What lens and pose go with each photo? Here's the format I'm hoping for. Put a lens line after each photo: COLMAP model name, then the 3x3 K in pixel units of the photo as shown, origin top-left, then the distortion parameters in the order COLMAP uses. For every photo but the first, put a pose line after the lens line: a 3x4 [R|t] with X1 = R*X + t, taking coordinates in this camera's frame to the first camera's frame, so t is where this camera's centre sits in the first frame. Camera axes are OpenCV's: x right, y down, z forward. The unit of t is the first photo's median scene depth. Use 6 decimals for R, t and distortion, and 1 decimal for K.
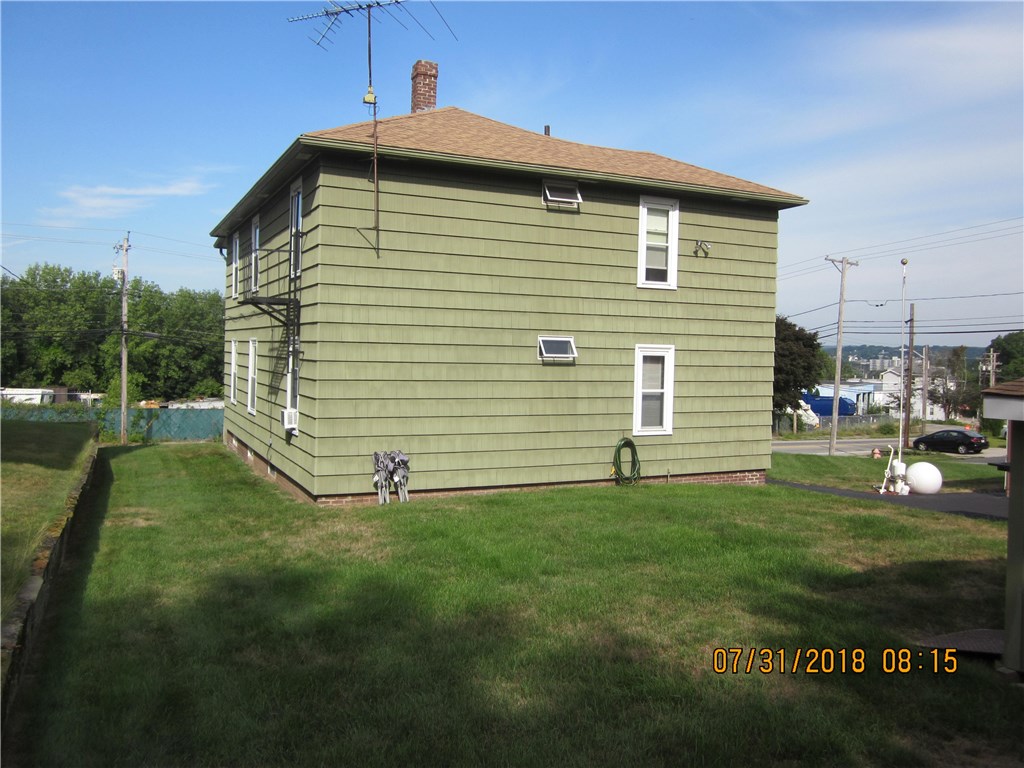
lens RADIAL K [[841.2, 0, 508.3], [0, 841.2, 387.8], [0, 0, 1]] dist [-0.011642, -0.004547]
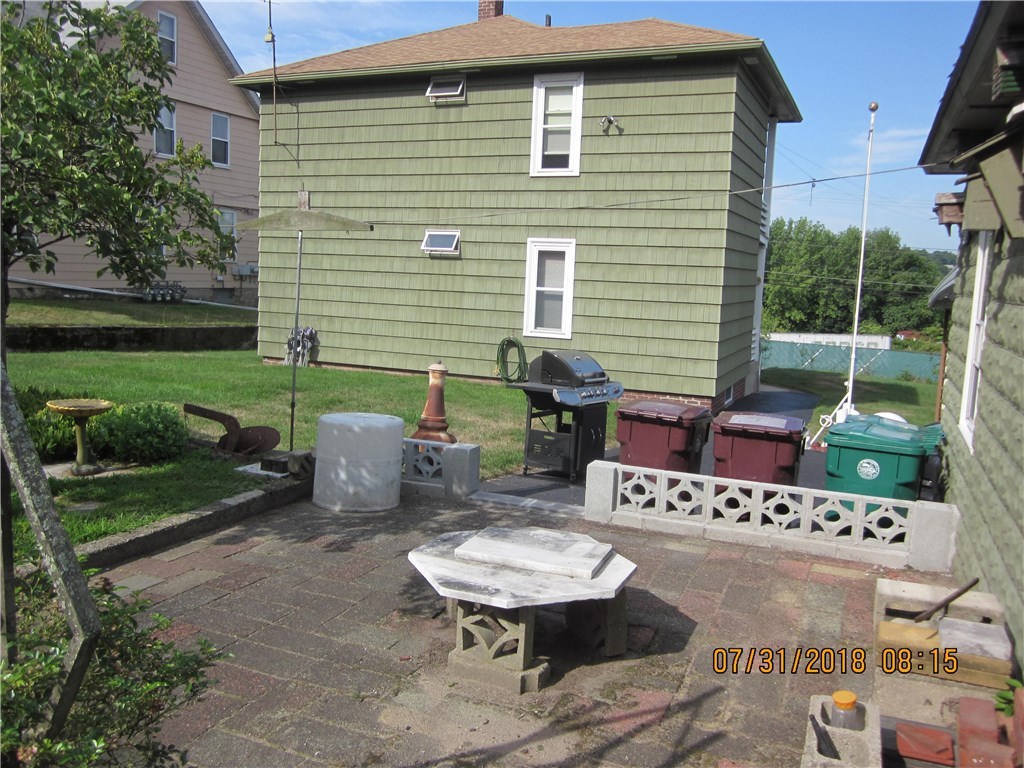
lens RADIAL K [[841.2, 0, 507.7], [0, 841.2, 379.7], [0, 0, 1]] dist [-0.011642, -0.004547]
pose [[0.648438, 0.101428, -0.754480, 0.854608], [-0.060476, 0.994815, 0.081761, 0.029698], [0.758862, -0.007389, 0.651210, 0.368598]]
